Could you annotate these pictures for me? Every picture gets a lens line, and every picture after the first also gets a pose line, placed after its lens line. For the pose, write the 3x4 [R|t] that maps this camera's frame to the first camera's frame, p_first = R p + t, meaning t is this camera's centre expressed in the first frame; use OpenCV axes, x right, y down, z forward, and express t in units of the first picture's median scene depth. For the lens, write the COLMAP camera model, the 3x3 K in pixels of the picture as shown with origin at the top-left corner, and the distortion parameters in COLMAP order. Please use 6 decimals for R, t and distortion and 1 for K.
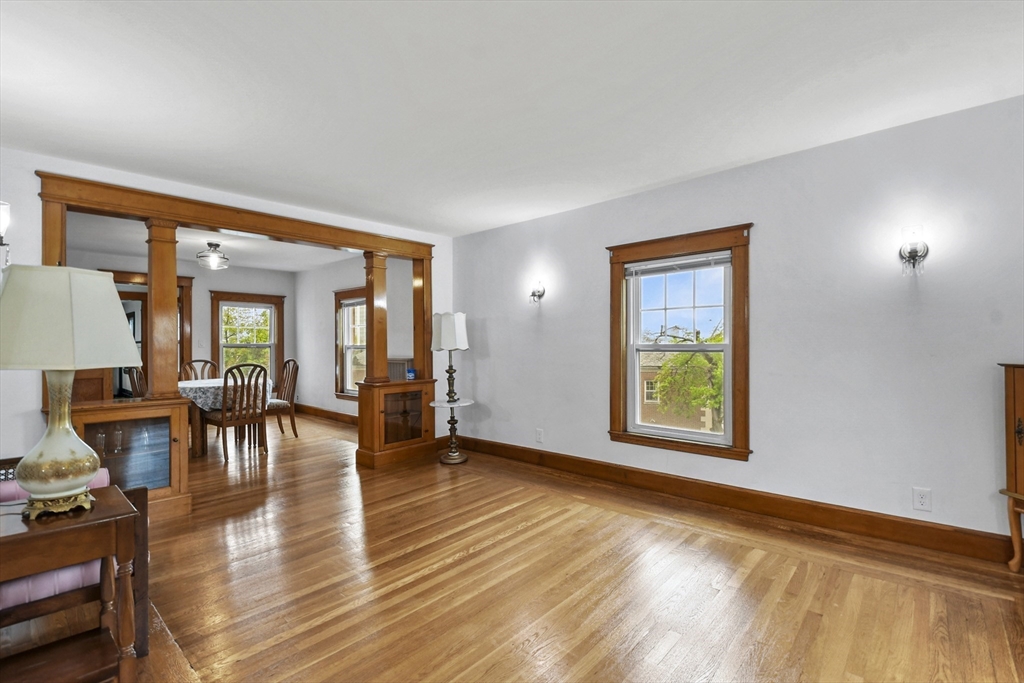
lens RADIAL K [[462.3, 0, 512.0], [0, 462.3, 341.5], [0, 0, 1]] dist [0.000996, 0.000022]
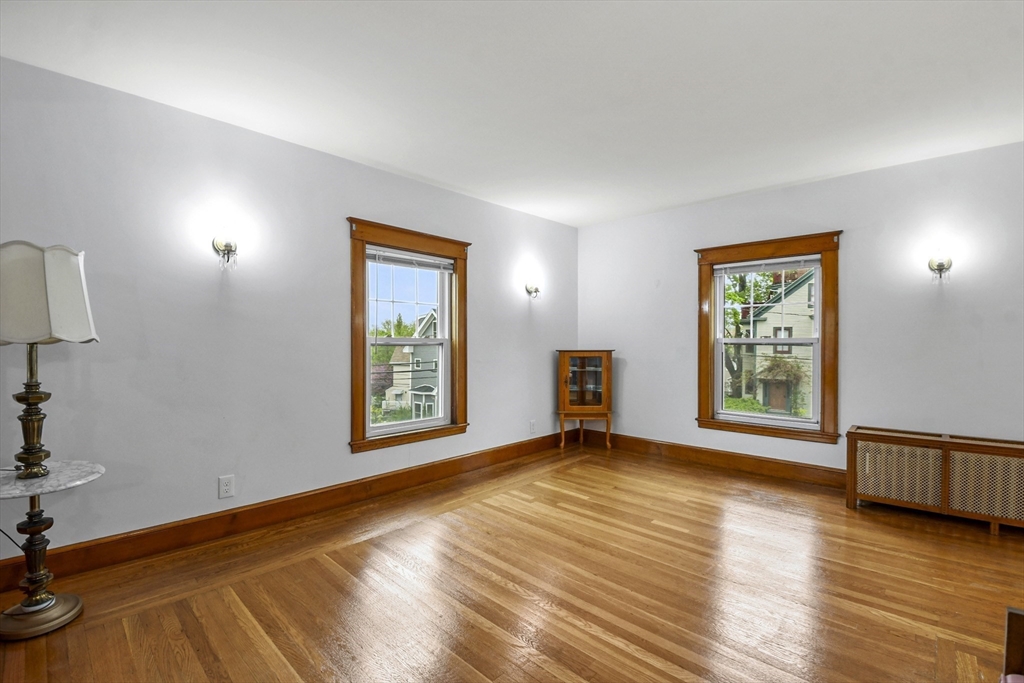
lens RADIAL K [[450.0, 0, 512.0], [0, 450.0, 341.5], [0, 0, 1]] dist [0.000327, -0.000256]
pose [[0.021685, 0.010523, 0.999709, -0.606128], [-0.014929, 0.999837, -0.010200, 0.019644], [-0.999653, -0.014703, 0.021839, 0.728848]]
